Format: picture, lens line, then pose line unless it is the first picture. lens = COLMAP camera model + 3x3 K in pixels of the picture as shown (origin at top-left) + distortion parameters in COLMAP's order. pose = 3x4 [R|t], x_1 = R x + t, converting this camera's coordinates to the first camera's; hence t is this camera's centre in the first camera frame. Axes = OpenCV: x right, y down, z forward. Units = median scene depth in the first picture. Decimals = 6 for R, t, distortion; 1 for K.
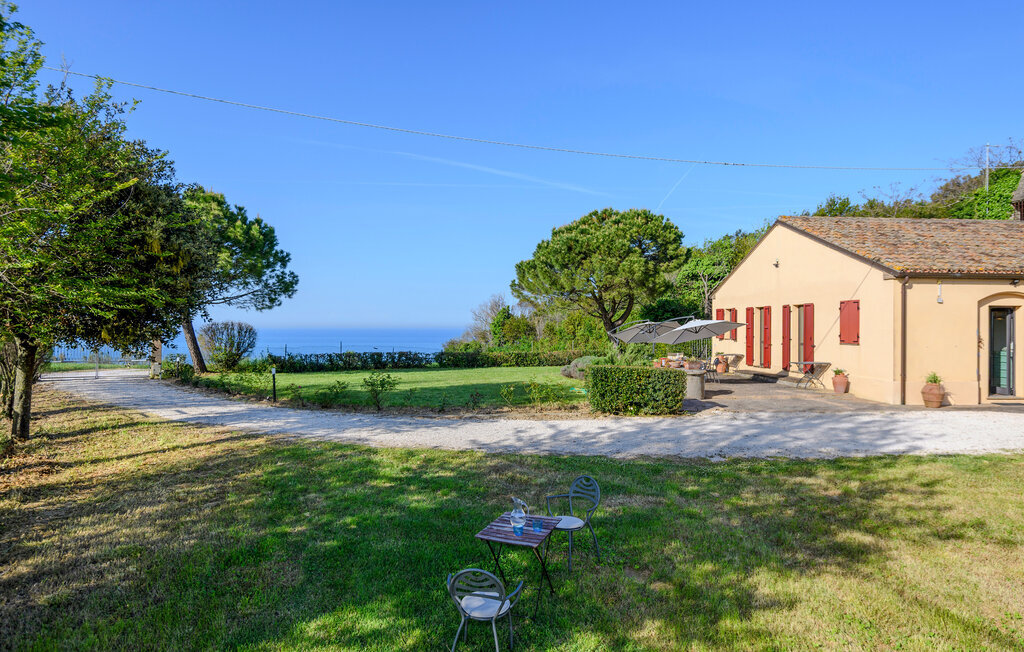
lens RADIAL K [[599.1, 0, 510.9], [0, 599.1, 322.5], [0, 0, 1]] dist [0.009486, 0.000062]
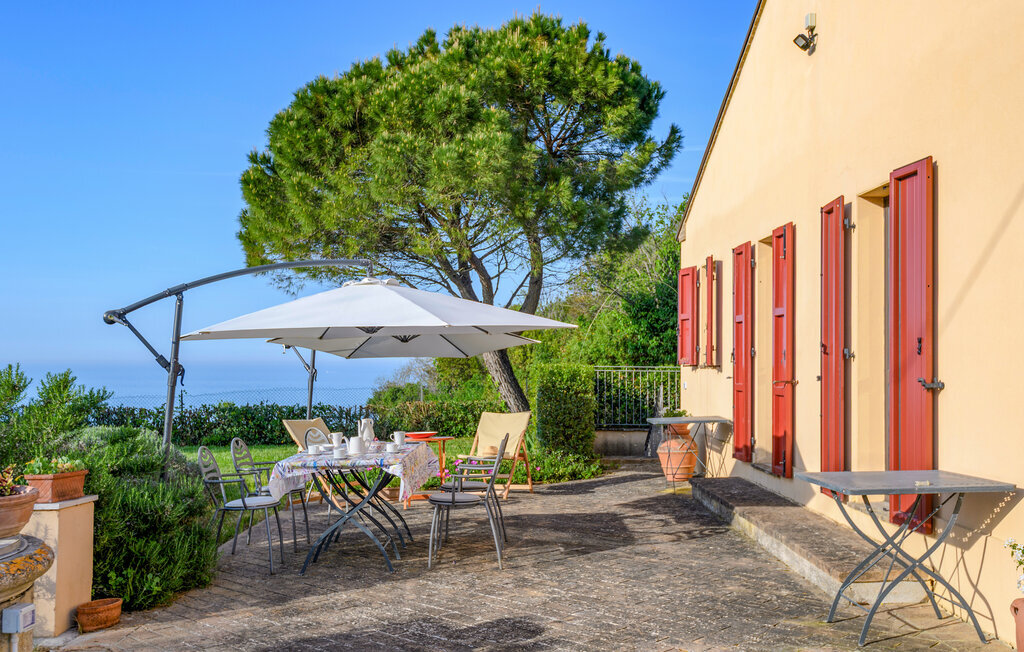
lens RADIAL K [[970.7, 0, 515.5], [0, 970.7, 329.8], [0, 0, 1]] dist [0.004471, 0.000000]
pose [[0.999066, -0.001374, -0.043180, 0.272458], [0.000234, 0.999651, -0.026405, 0.021046], [0.043201, 0.026370, 0.998718, 0.488408]]
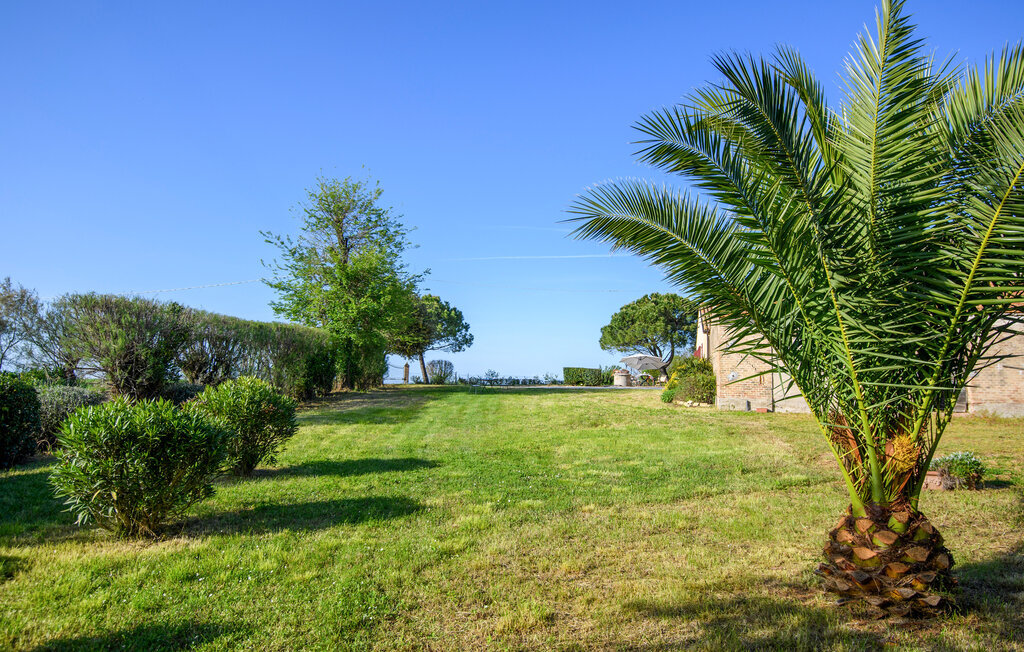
lens RADIAL K [[599.1, 0, 511.9], [0, 599.1, 327.8], [0, 0, 1]] dist [0.009486, 0.000062]
pose [[0.948956, -0.013636, -0.315115, 0.378202], [-0.017183, 0.995346, -0.094820, 0.079519], [0.314941, 0.095395, 0.944305, -0.799667]]
